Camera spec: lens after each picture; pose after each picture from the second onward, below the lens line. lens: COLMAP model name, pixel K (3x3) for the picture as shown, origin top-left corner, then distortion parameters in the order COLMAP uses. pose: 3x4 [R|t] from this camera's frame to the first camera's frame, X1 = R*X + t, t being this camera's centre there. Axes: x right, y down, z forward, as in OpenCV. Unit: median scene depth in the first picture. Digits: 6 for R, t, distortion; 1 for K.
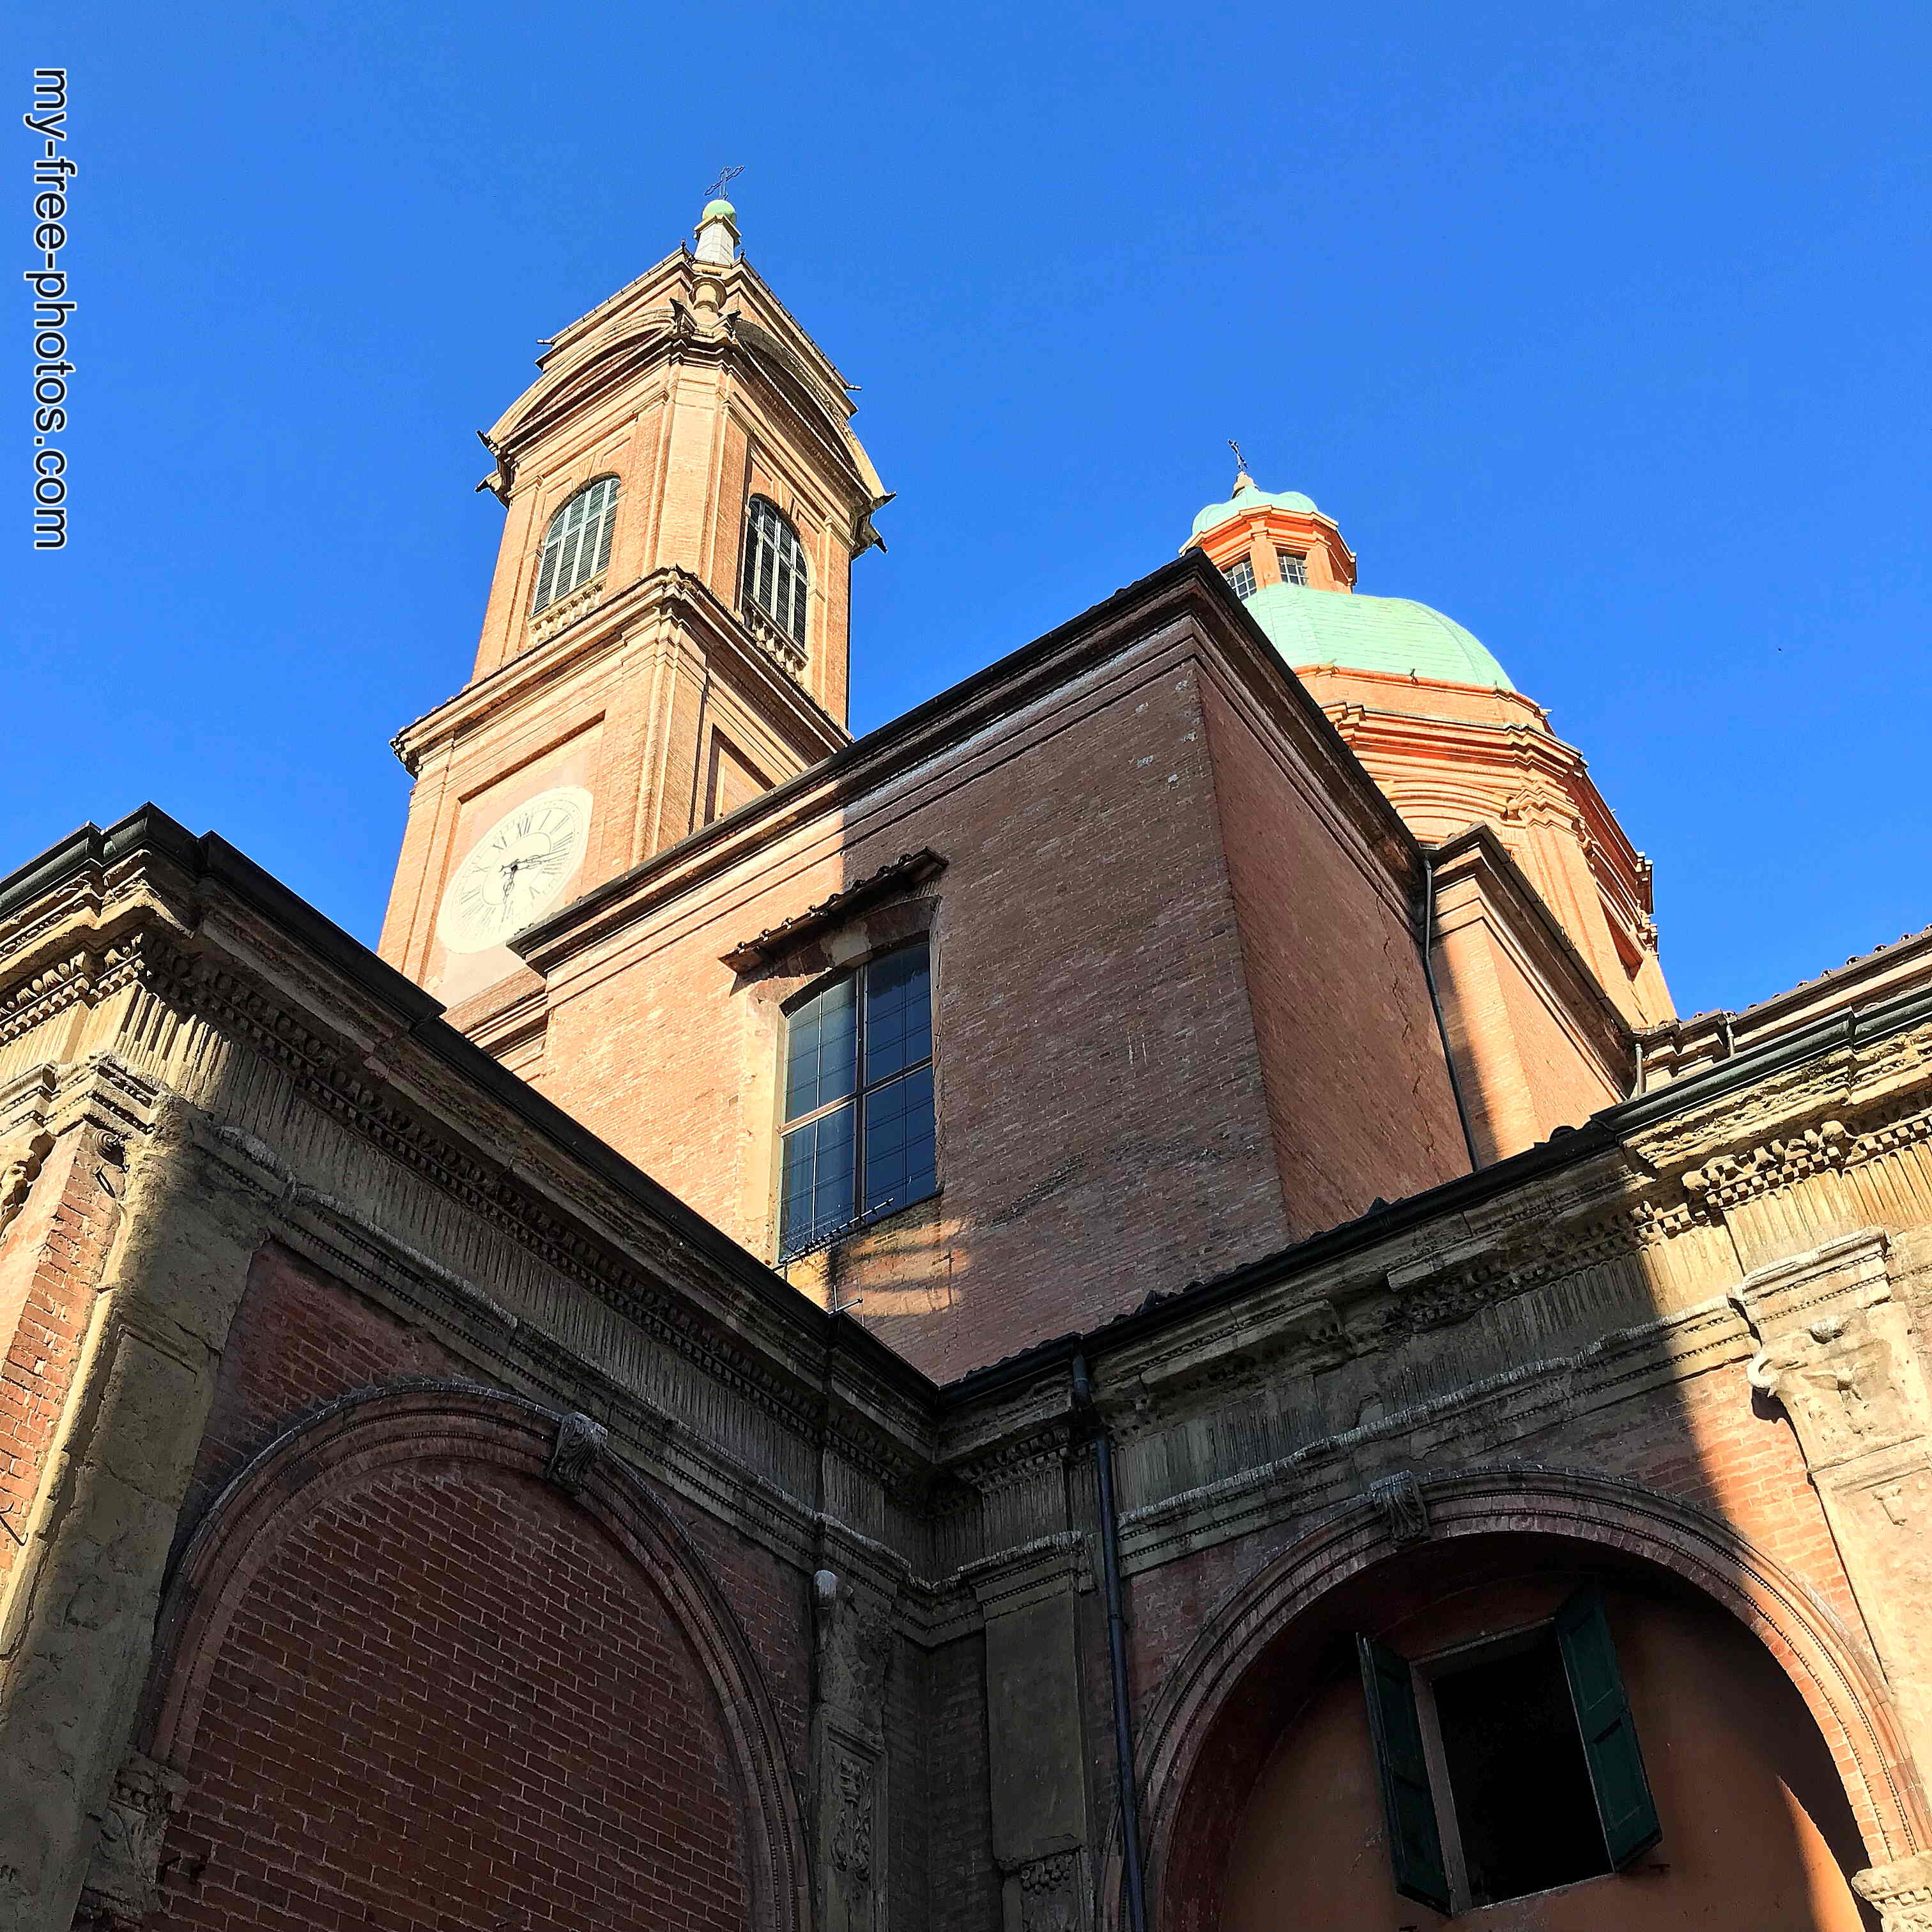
lens RADIAL K [[2112.4, 0, 968.4], [0, 2112.4, 963.5], [0, 0, 1]] dist [0.010275, 0.000000]
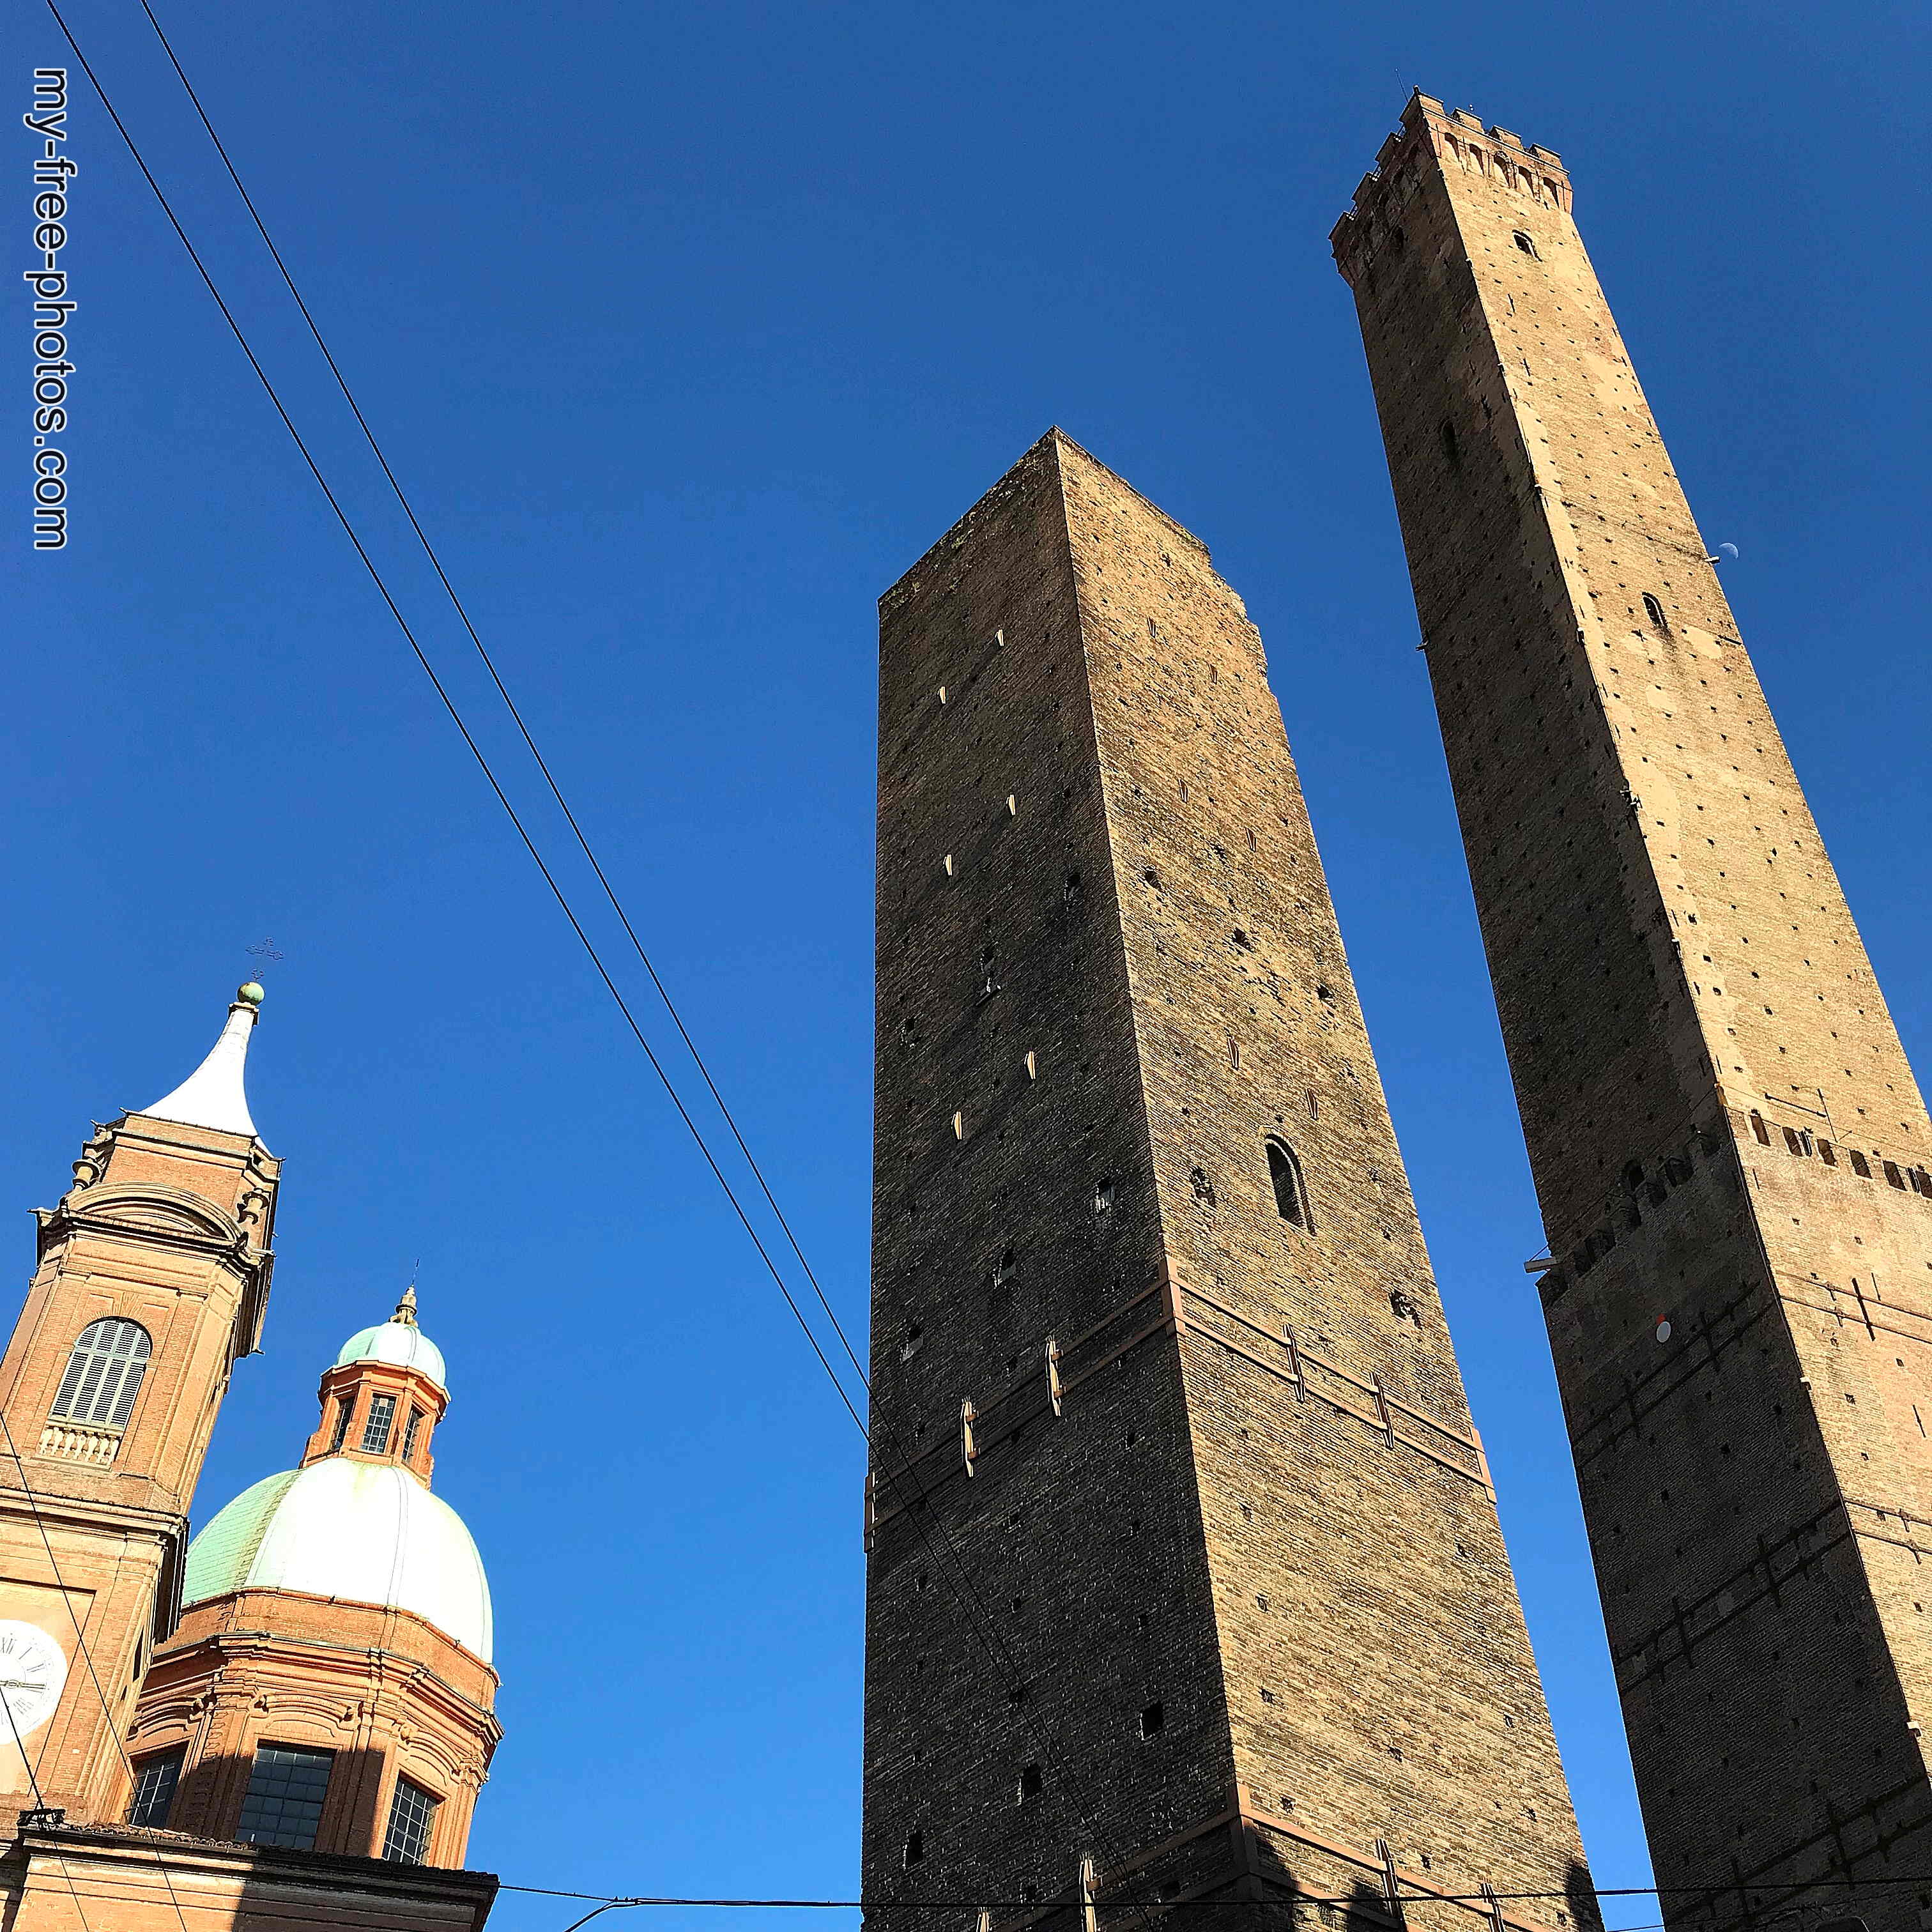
lens RADIAL K [[2112.4, 0, 967.4], [0, 2112.4, 967.6], [0, 0, 1]] dist [0.010275, 0.000000]
pose [[0.613497, 0.577763, 0.538341, -0.739262], [-0.567411, 0.796639, -0.208352, -0.438707], [-0.549241, -0.177637, 0.816565, -0.472407]]
